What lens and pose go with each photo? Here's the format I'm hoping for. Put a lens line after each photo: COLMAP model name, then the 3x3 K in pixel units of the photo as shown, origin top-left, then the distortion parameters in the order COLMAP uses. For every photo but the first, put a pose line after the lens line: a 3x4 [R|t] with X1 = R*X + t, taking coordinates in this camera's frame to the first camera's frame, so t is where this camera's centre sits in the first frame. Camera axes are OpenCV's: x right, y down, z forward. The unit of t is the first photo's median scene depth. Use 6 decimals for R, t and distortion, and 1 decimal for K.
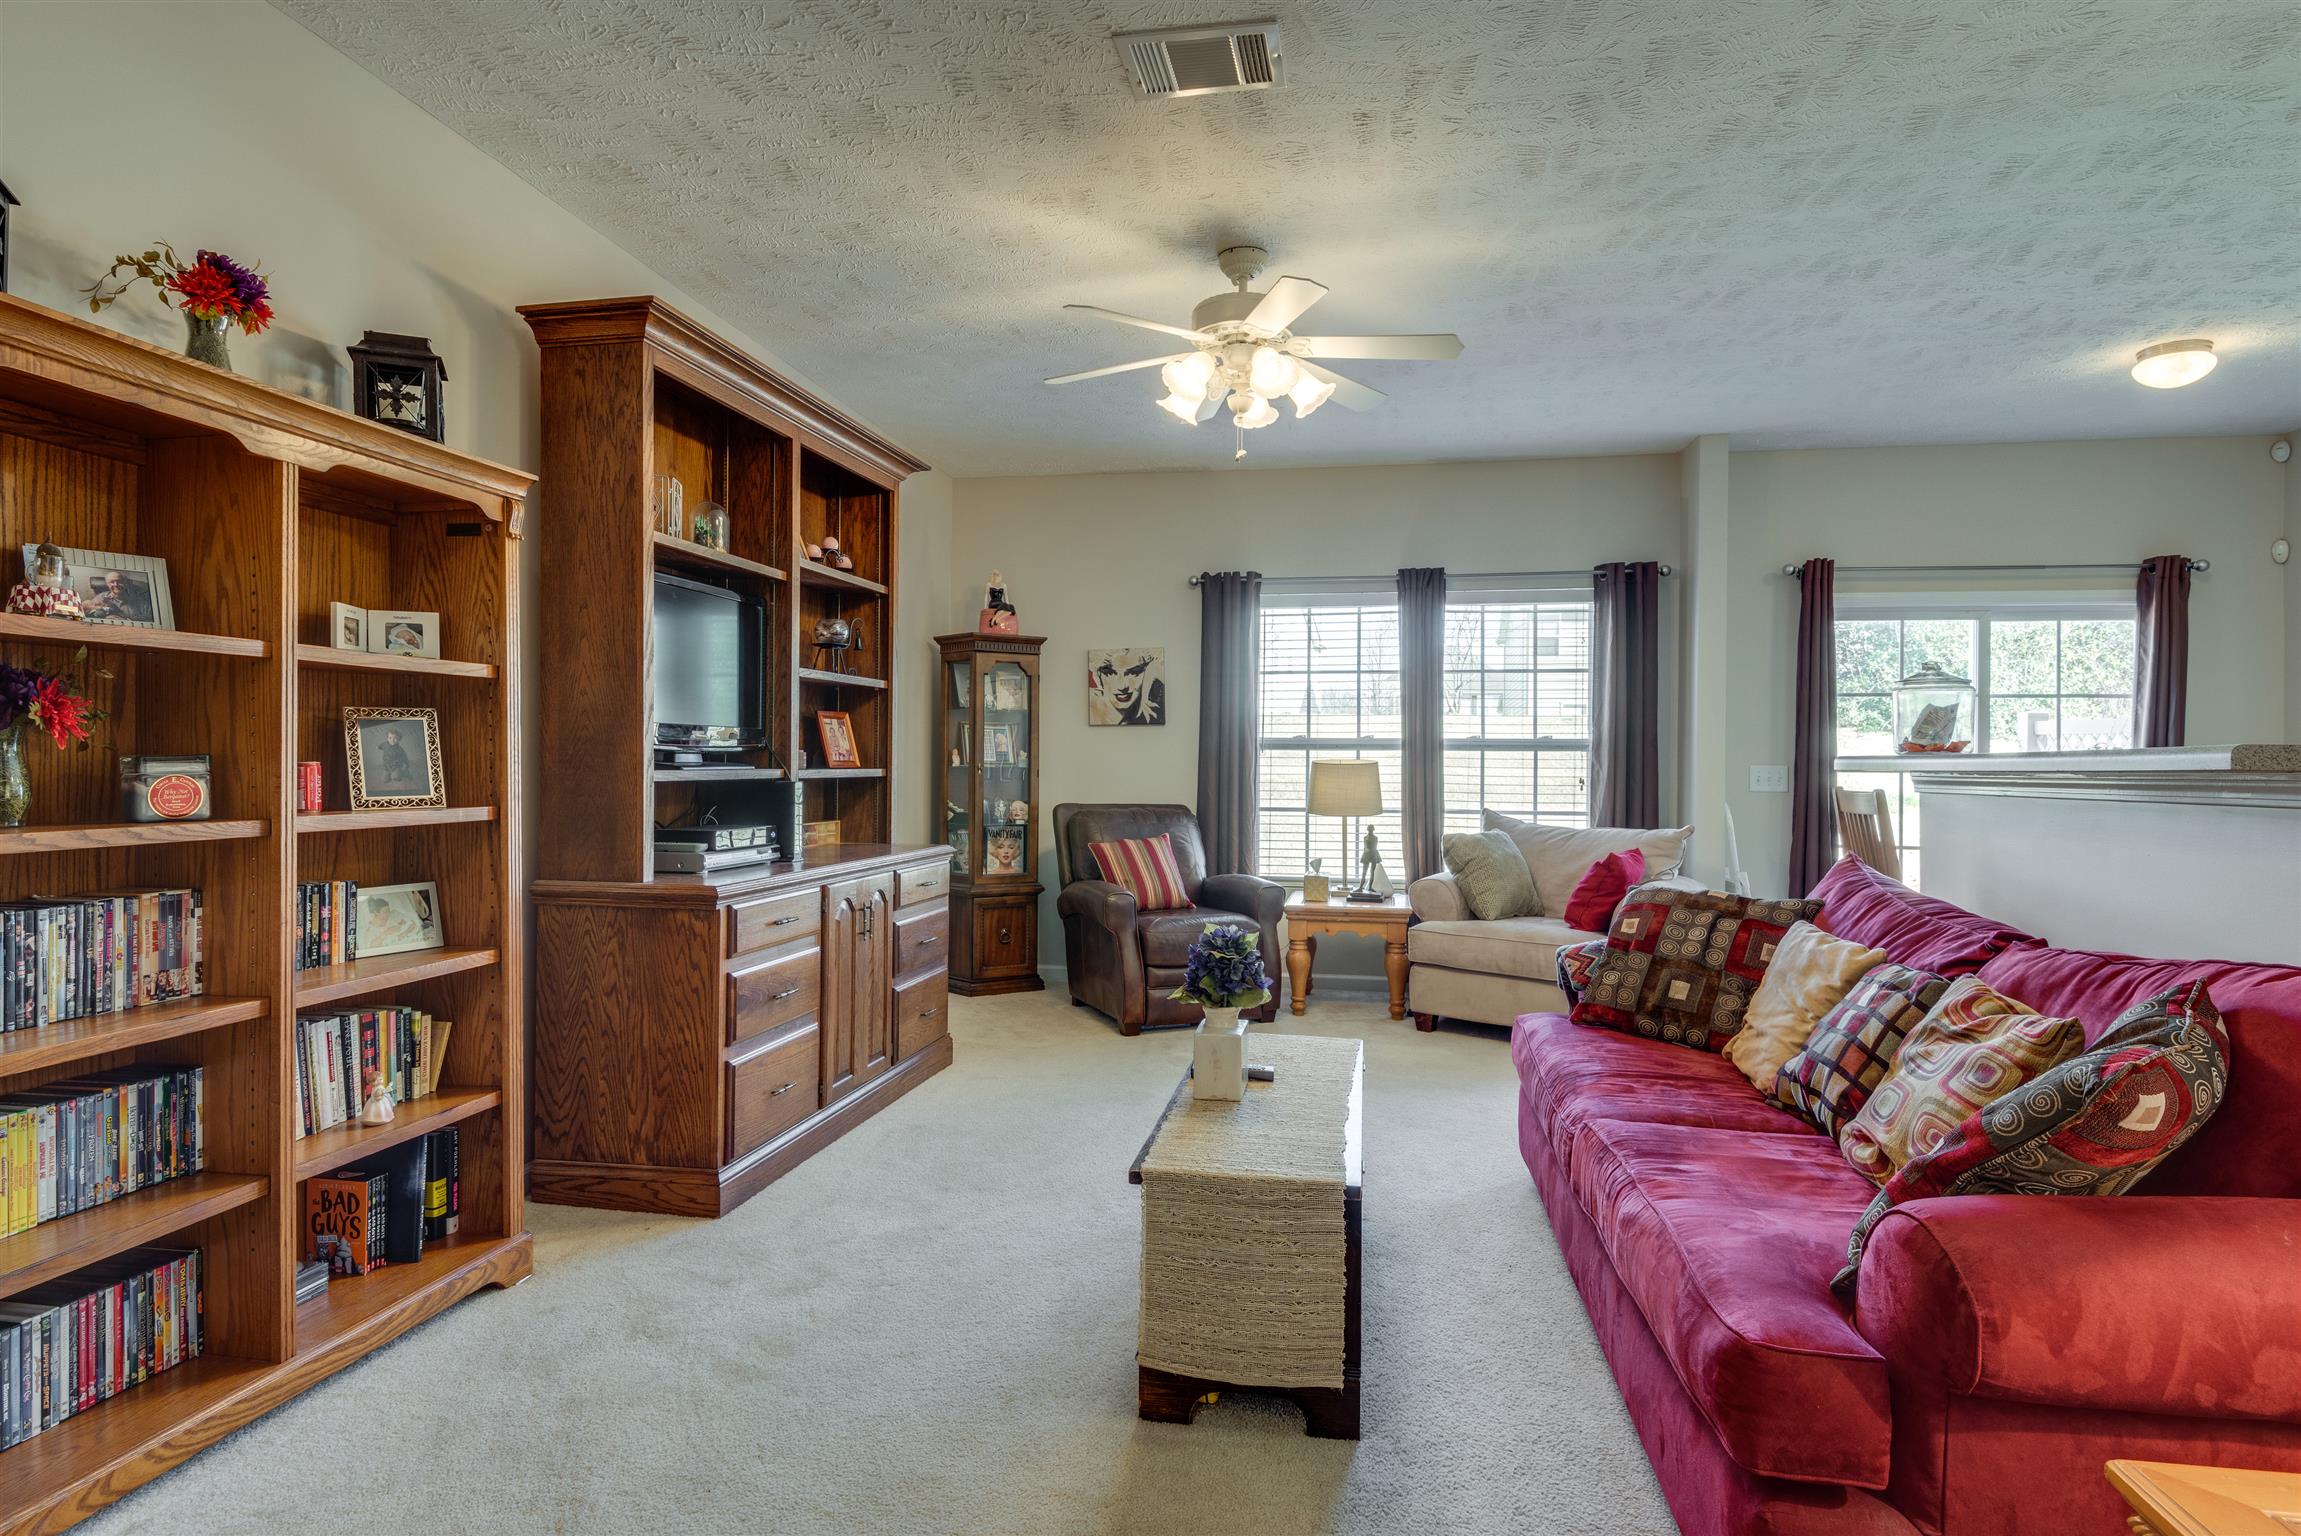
lens RADIAL K [[1176.8, 0, 1150.9], [0, 1176.8, 766.5], [0, 0, 1]] dist [0.005760, -0.009593]
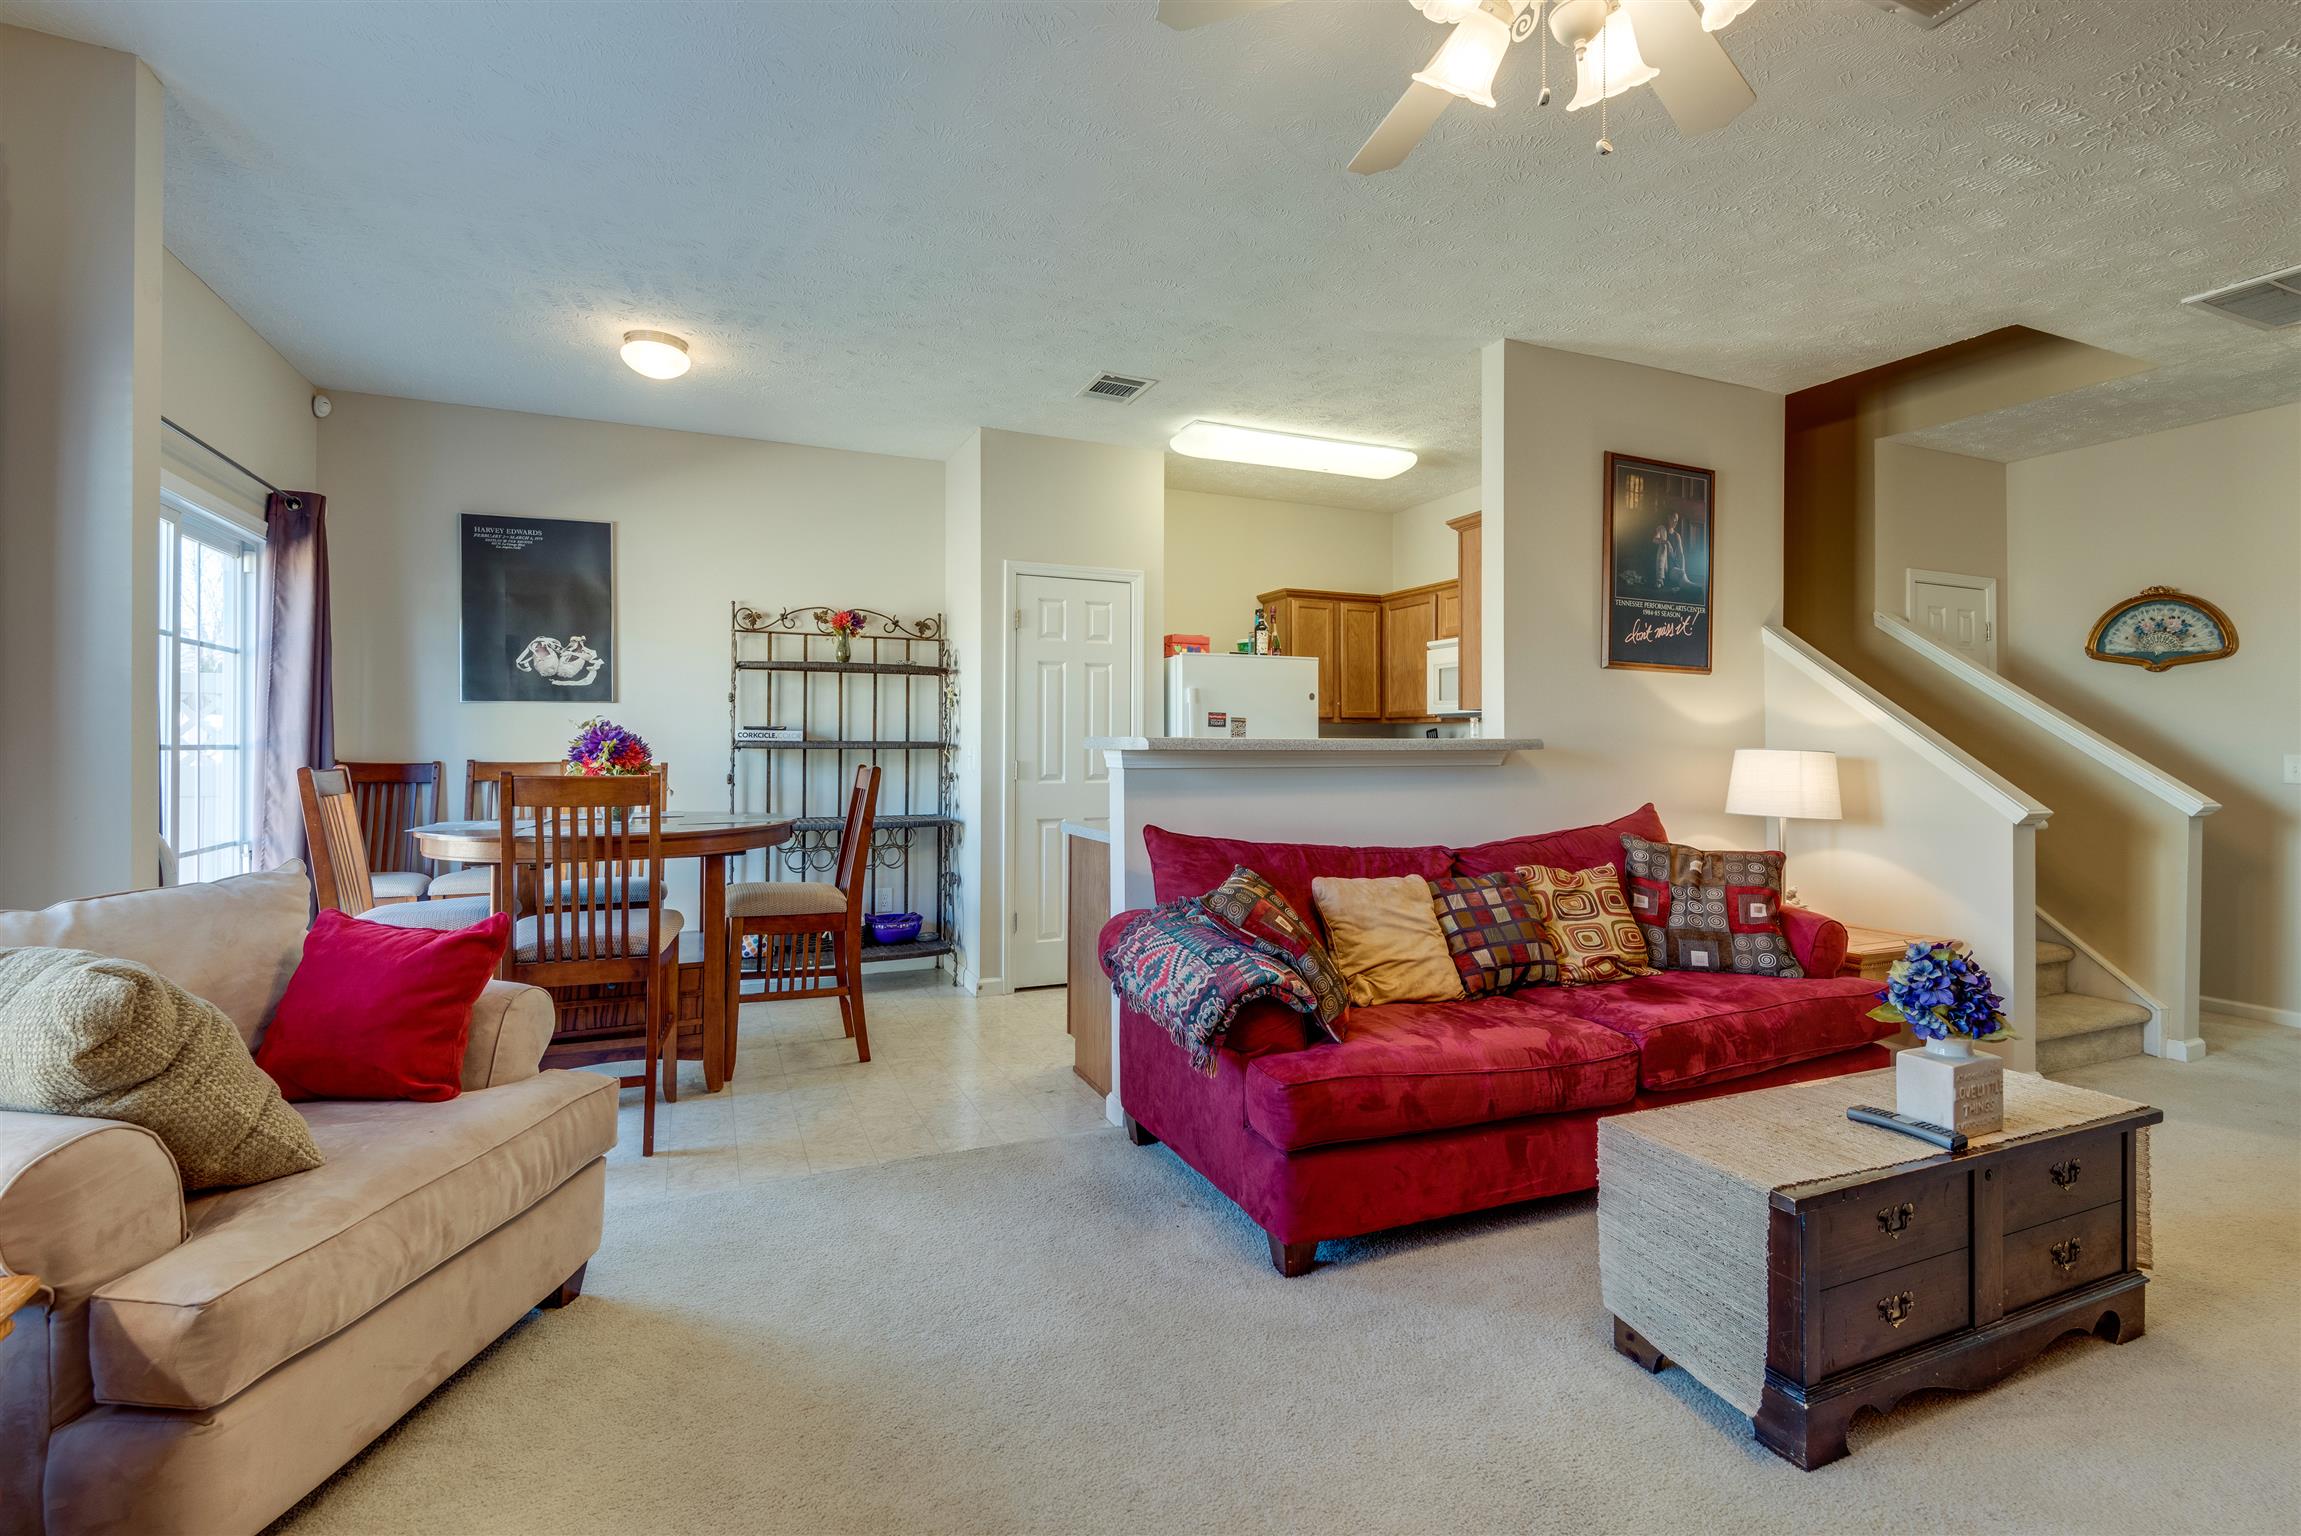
lens RADIAL K [[1073.8, 0, 1156.3], [0, 1073.8, 736.4], [0, 0, 1]] dist [0.031743, -0.001397]
pose [[-0.545204, -0.004814, 0.838290, -0.146854], [-0.007363, 0.999972, 0.000954, -0.006873], [-0.838271, -0.005652, -0.545224, 0.927820]]
